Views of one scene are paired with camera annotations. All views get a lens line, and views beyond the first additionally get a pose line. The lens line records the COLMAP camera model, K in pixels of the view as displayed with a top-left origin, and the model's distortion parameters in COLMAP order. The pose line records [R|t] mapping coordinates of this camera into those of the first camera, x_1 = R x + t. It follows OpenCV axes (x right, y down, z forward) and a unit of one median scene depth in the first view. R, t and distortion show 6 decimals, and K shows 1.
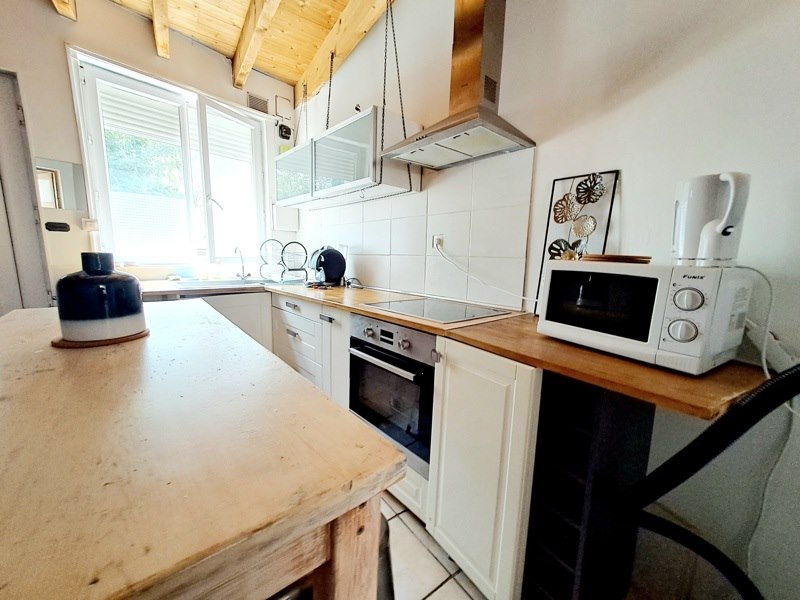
lens RADIAL K [[315.2, 0, 400.5], [0, 315.2, 299.9], [0, 0, 1]] dist [0.001434, 0.002273]
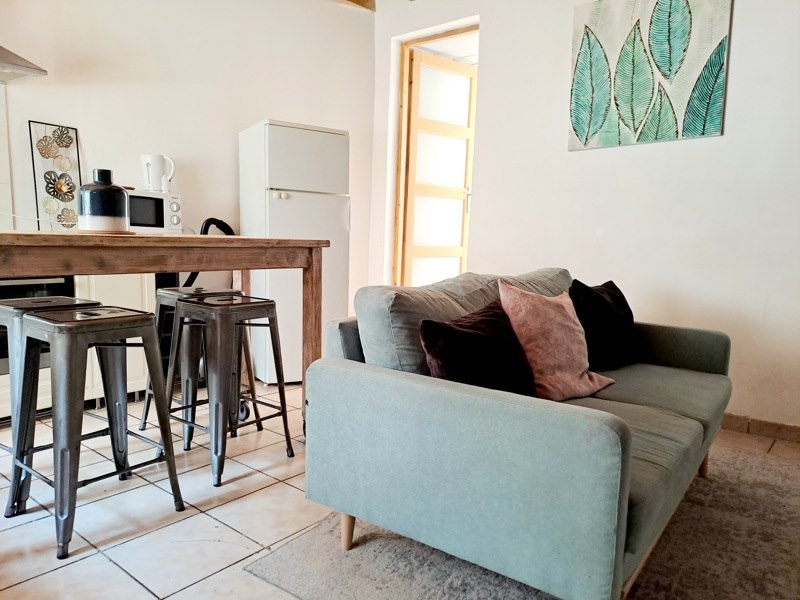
lens RADIAL K [[577.7, 0, 400.0], [0, 577.7, 301.1], [0, 0, 1]] dist [0.065556, -0.031881]
pose [[-0.174986, -0.139778, 0.974598, -1.850262], [0.107652, 0.981220, 0.160056, 0.083005], [-0.978668, 0.132925, -0.156653, 0.041475]]
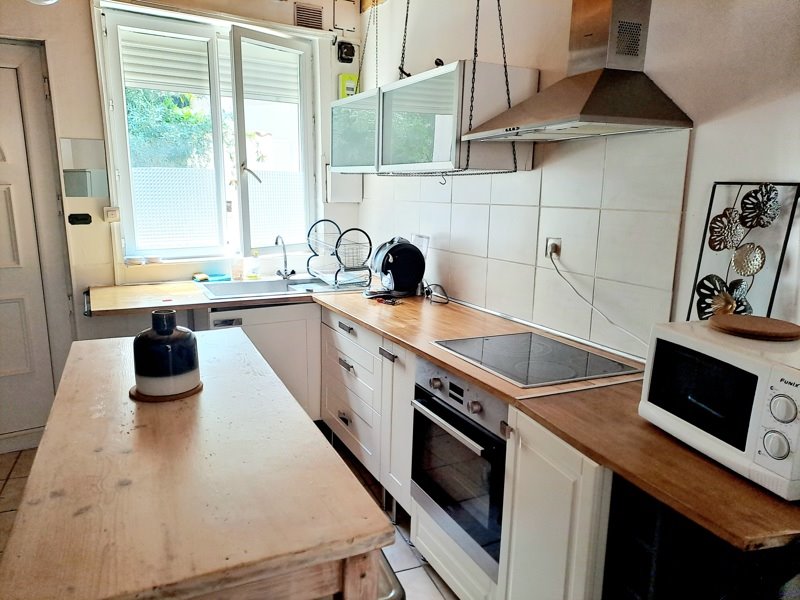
lens RADIAL K [[577.7, 0, 396.8], [0, 577.7, 303.3], [0, 0, 1]] dist [0.065556, -0.031881]
pose [[0.964258, 0.043422, -0.261382, 0.154351], [-0.030141, 0.998053, 0.054610, -0.152827], [0.263244, -0.044780, 0.963689, -0.341627]]
